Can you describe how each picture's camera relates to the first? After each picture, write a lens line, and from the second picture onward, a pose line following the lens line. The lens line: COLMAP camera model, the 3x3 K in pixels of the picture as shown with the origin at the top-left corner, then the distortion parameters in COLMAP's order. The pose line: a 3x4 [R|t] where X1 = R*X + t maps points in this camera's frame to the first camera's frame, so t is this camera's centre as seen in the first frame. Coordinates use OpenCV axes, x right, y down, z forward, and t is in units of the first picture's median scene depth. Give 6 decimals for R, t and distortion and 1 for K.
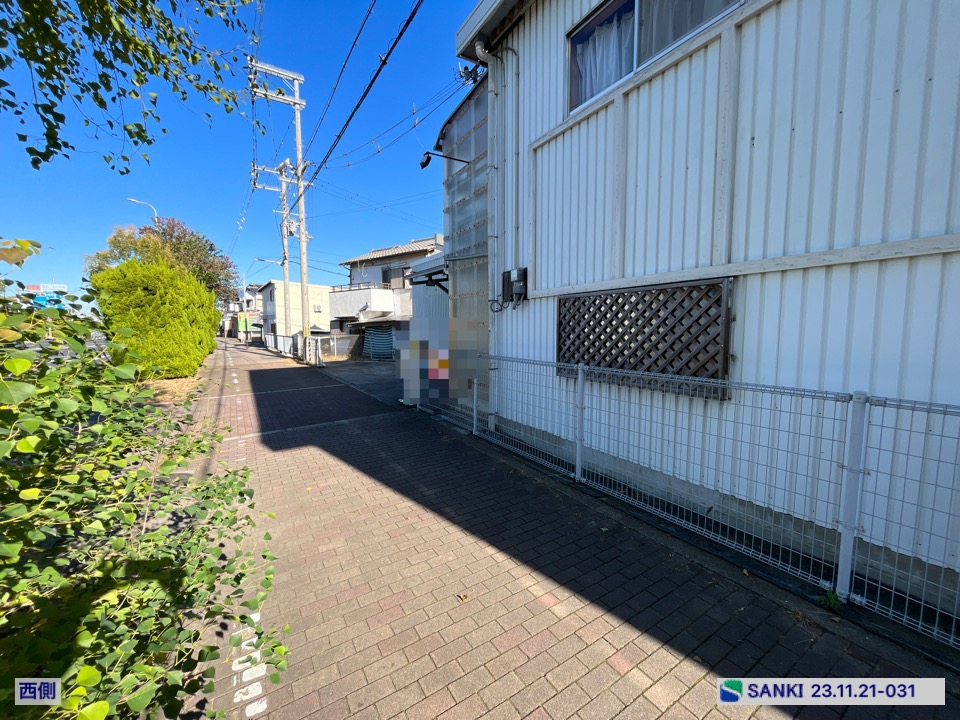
lens RADIAL K [[389.7, 0, 475.9], [0, 389.7, 360.9], [0, 0, 1]] dist [0.000240, -0.000567]
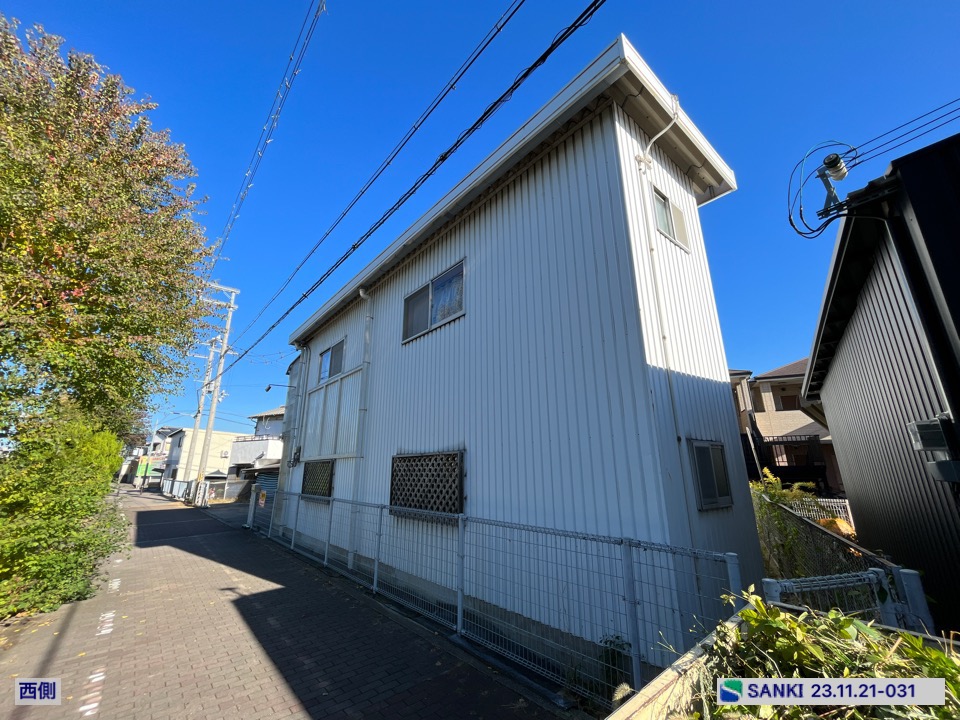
lens RADIAL K [[389.7, 0, 475.9], [0, 389.7, 360.9], [0, 0, 1]] dist [0.000240, -0.000567]
pose [[0.988452, 0.040463, 0.146032, 0.165431], [0.013693, 0.935897, -0.352008, 0.018116], [-0.150914, 0.349943, 0.924535, -0.278052]]
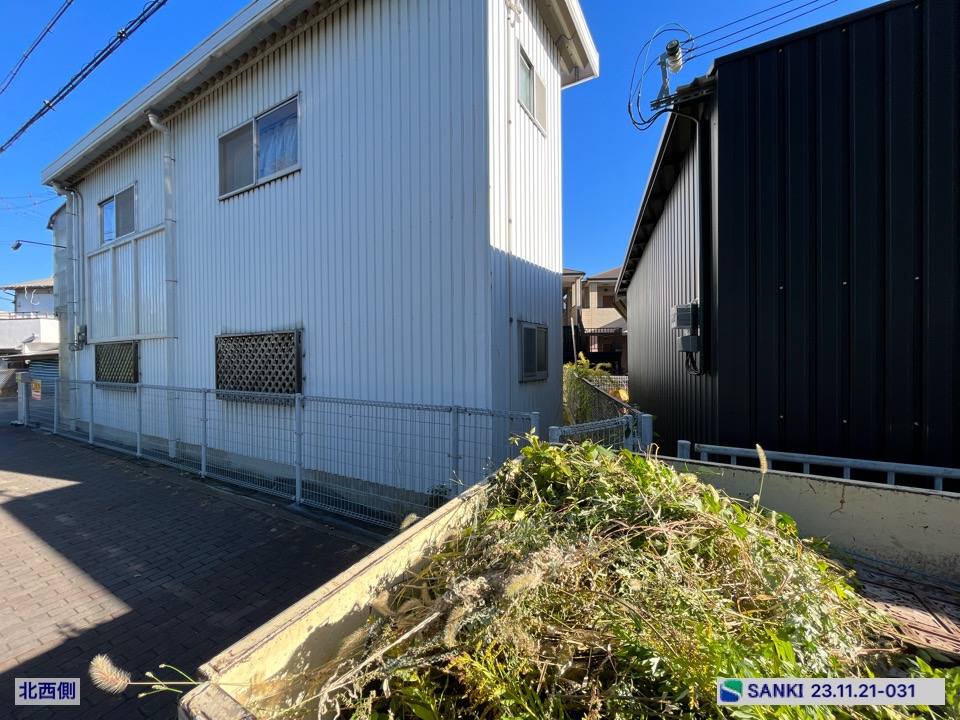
lens RADIAL K [[389.7, 0, 475.9], [0, 389.7, 360.9], [0, 0, 1]] dist [0.000240, -0.000567]
pose [[0.875743, -0.007137, 0.482726, 0.175082], [0.045659, 0.996633, -0.068097, 0.022344], [-0.480614, 0.081676, 0.873120, -0.274092]]
